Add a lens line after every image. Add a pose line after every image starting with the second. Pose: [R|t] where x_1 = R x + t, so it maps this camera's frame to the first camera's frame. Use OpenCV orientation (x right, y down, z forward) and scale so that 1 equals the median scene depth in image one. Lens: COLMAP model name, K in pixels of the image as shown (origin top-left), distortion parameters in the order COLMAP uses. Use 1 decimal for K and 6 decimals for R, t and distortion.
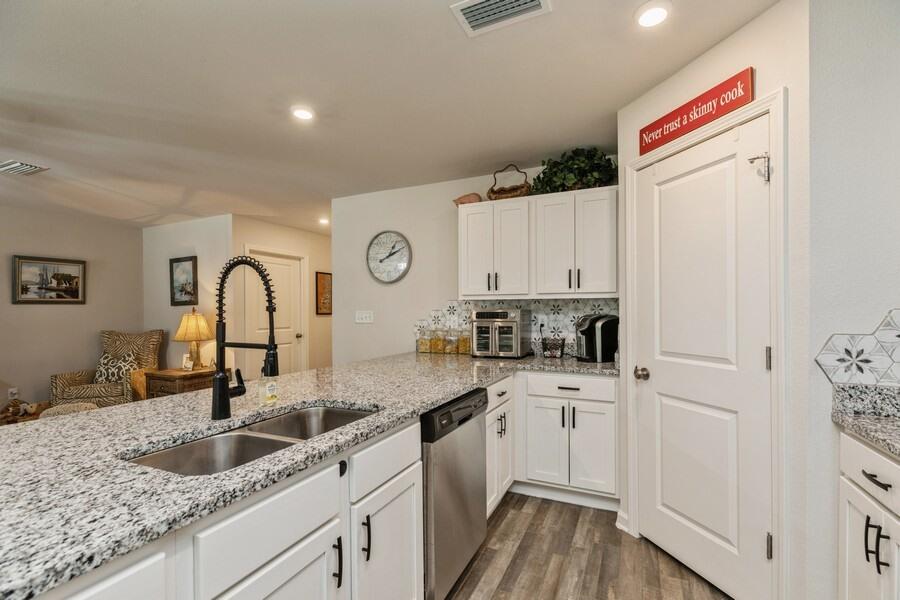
lens RADIAL K [[405.5, 0, 451.6], [0, 405.5, 312.5], [0, 0, 1]] dist [0.001646, 0.000598]
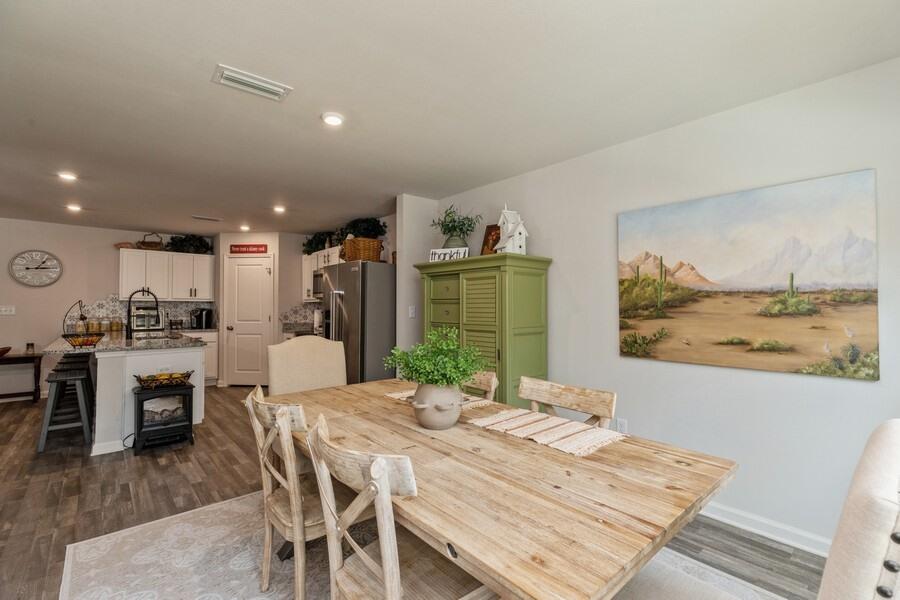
lens RADIAL K [[405.5, 0, 453.0], [0, 405.5, 299.3], [0, 0, 1]] dist [0.001646, 0.000598]
pose [[0.398580, 0.022227, 0.916864, -1.199989], [0.001005, 0.999695, -0.024672, 0.012105], [-0.917133, 0.010755, 0.398436, -1.246200]]
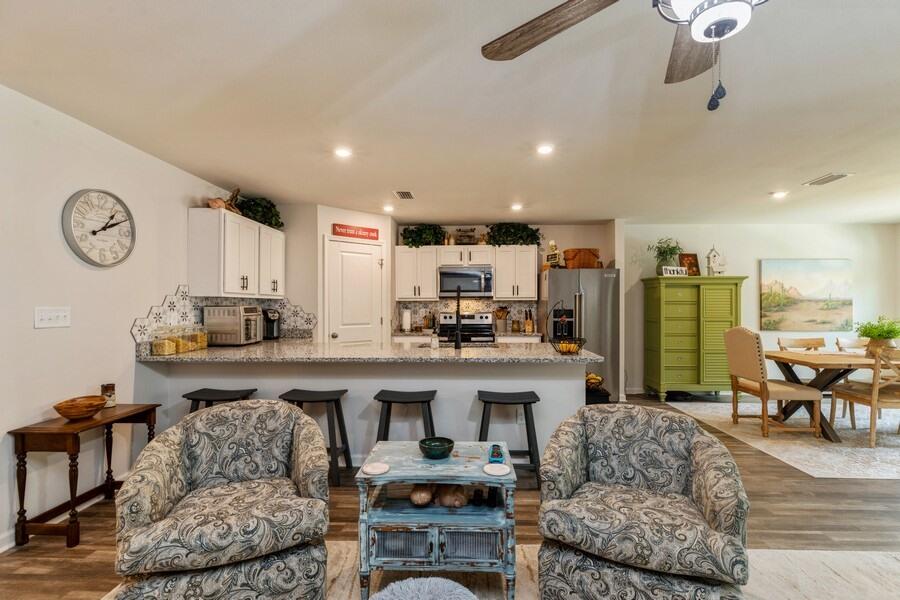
lens RADIAL K [[421.0, 0, 454.2], [0, 421.0, 303.6], [0, 0, 1]] dist [-0.002791, 0.000164]
pose [[-0.397574, 0.008704, 0.917529, -1.417050], [0.005809, 0.999959, -0.006969, -0.001119], [-0.917552, 0.002559, -0.397608, 1.001306]]
